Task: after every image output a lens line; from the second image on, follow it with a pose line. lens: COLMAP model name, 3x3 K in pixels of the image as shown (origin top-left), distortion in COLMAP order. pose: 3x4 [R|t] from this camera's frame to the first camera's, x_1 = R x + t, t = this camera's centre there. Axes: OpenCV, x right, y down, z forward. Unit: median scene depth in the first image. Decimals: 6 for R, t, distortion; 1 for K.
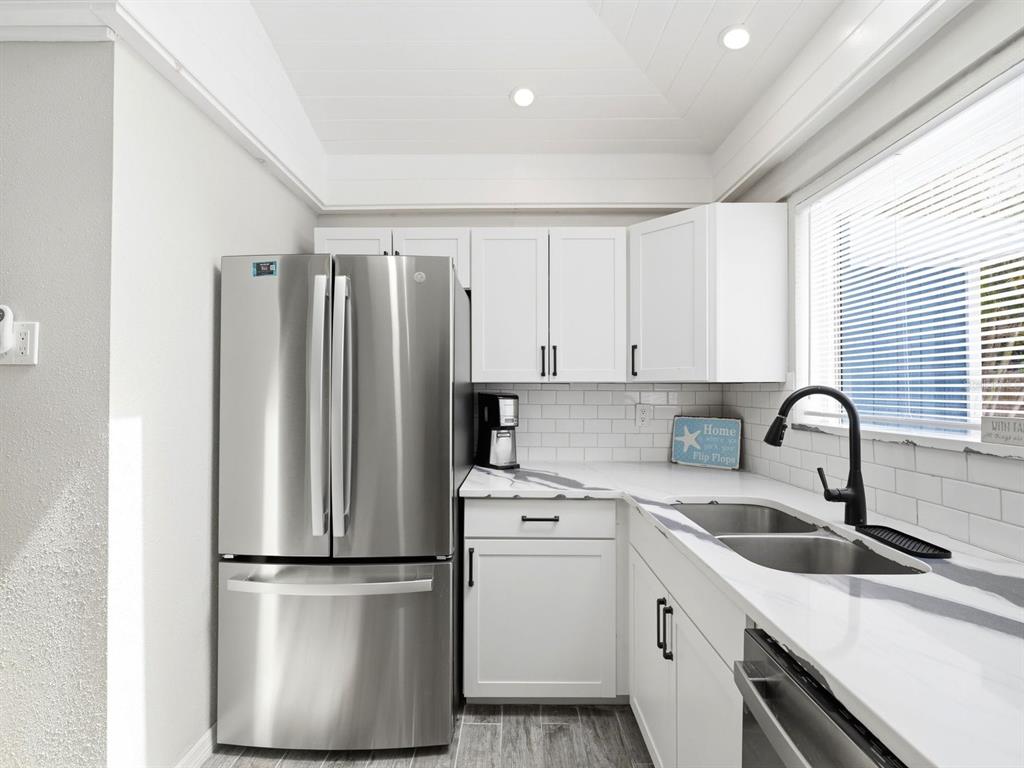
lens RADIAL K [[470.1, 0, 511.9], [0, 470.1, 386.2], [0, 0, 1]] dist [0.003959, -0.000495]
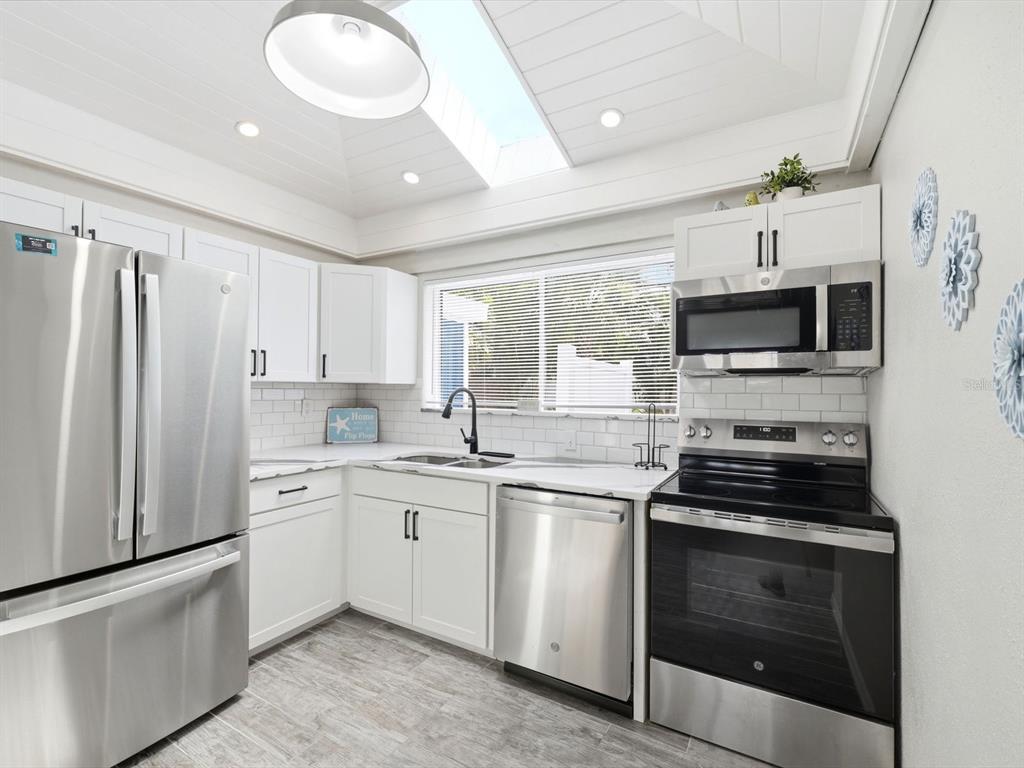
lens RADIAL K [[470.1, 0, 512.6], [0, 470.1, 386.3], [0, 0, 1]] dist [0.003959, -0.000495]
pose [[0.502584, 0.006258, 0.864506, -0.712658], [-0.014246, 0.999898, 0.001043, -0.007638], [-0.864411, -0.012840, 0.502622, -0.142213]]
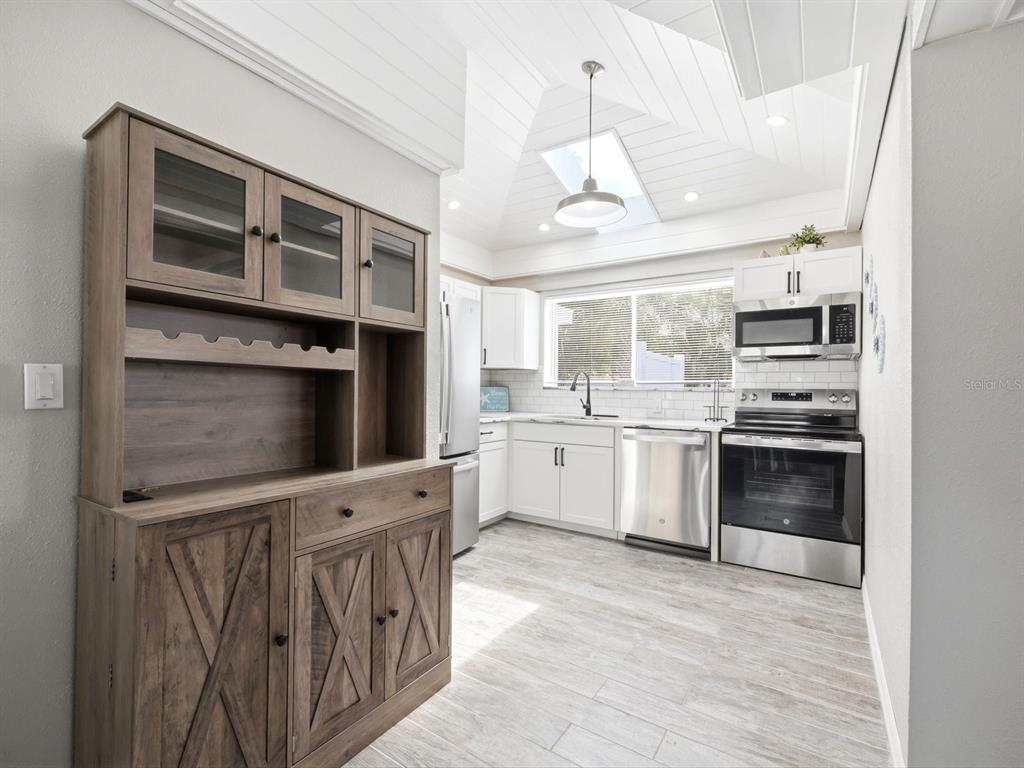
lens RADIAL K [[470.1, 0, 512.5], [0, 470.1, 386.1], [0, 0, 1]] dist [0.003959, -0.000495]
pose [[0.552224, 0.003910, 0.833687, -1.502501], [-0.015822, 0.999858, 0.005791, 0.063918], [-0.833546, -0.016388, 0.552207, -0.200013]]
